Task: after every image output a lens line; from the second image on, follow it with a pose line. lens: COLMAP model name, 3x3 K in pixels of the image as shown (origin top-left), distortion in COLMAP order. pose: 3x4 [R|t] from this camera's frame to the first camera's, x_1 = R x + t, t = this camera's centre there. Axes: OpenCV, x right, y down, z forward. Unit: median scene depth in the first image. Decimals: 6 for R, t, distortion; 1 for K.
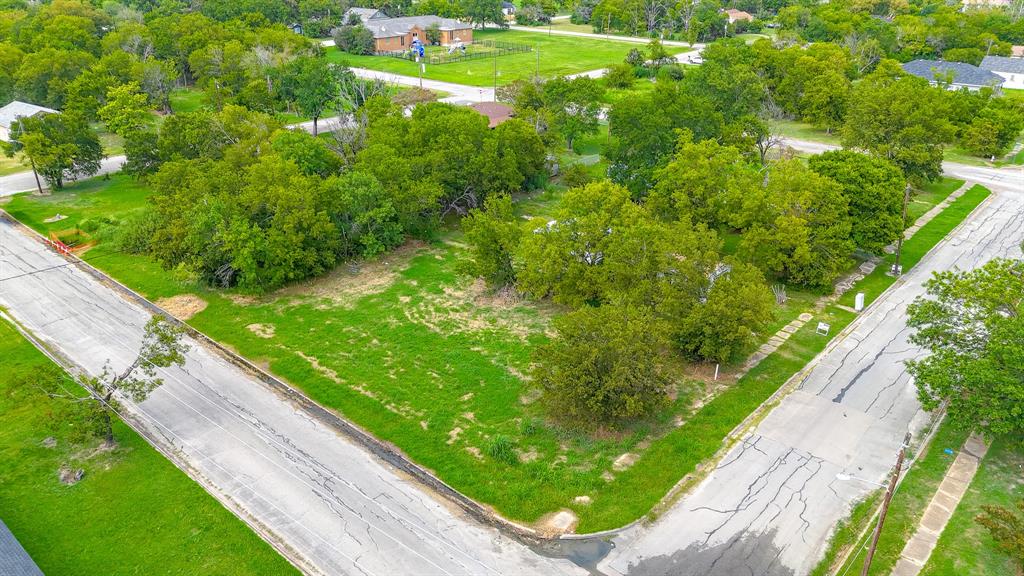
lens RADIAL K [[731.4, 0, 502.5], [0, 731.4, 296.4], [0, 0, 1]] dist [0.034278, -0.021043]
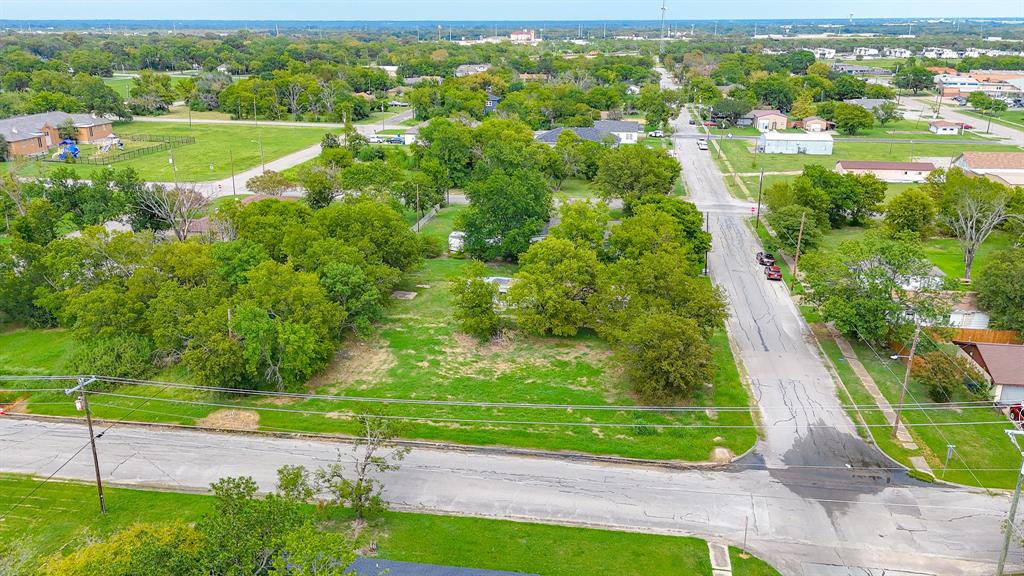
lens RADIAL K [[770.8, 0, 489.3], [0, 770.8, 299.8], [0, 0, 1]] dist [0.030889, -0.003450]
pose [[0.848168, -0.180380, 0.498071, -0.577794], [0.230022, 0.972381, -0.039550, -0.020596], [-0.477181, 0.148112, 0.866234, -0.091243]]
